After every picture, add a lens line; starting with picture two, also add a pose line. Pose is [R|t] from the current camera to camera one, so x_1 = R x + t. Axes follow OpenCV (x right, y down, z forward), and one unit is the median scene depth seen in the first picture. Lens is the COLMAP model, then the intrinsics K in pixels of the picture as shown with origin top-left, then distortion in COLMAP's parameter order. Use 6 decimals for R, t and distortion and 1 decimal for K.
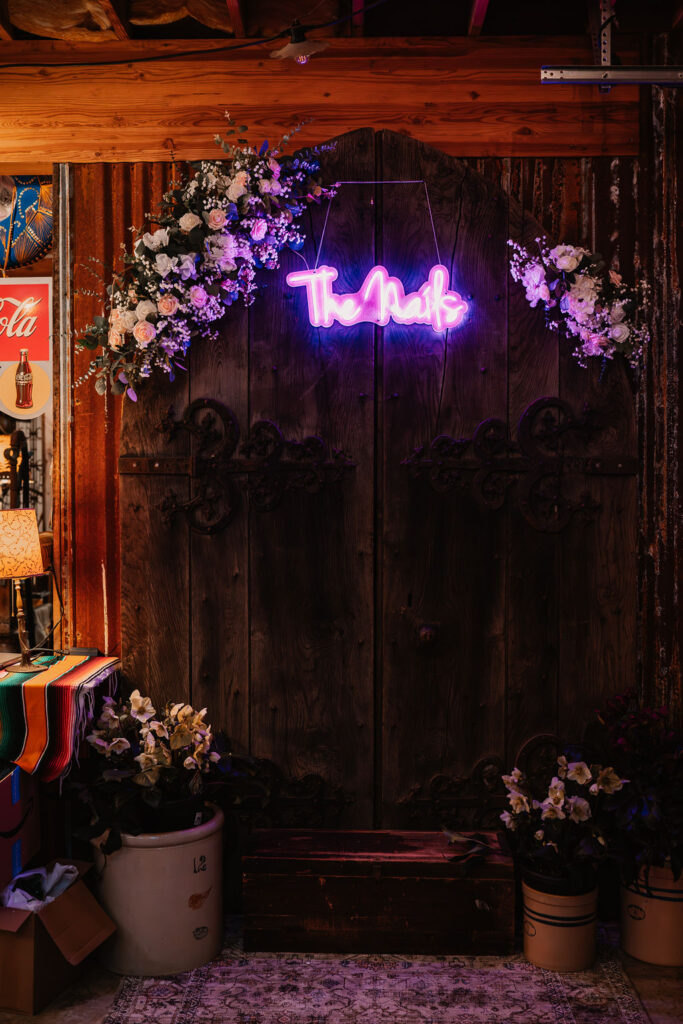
lens RADIAL K [[1041.5, 0, 341.7], [0, 1041.5, 509.9], [0, 0, 1]] dist [-0.021006, 0.000000]
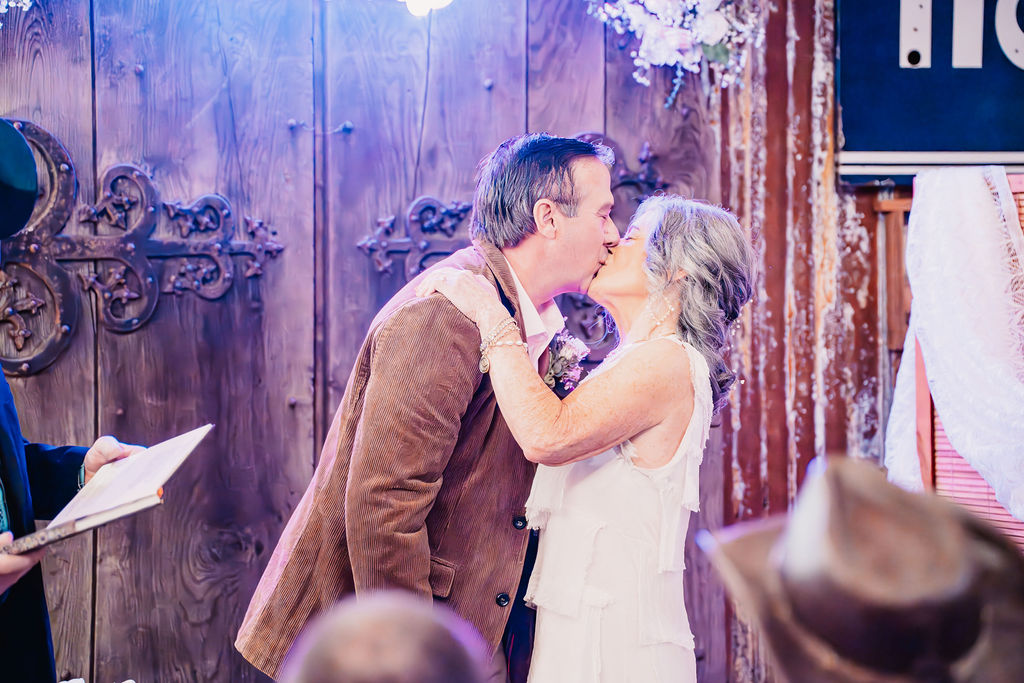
lens RADIAL K [[2884.6, 0, 511.2], [0, 2884.6, 342.5], [0, 0, 1]] dist [1.053376, 0.000000]
pose [[0.902897, -0.016210, 0.429551, -0.553570], [0.018324, 0.999832, -0.000785, 0.011763], [-0.429466, 0.008580, 0.903042, -0.474546]]
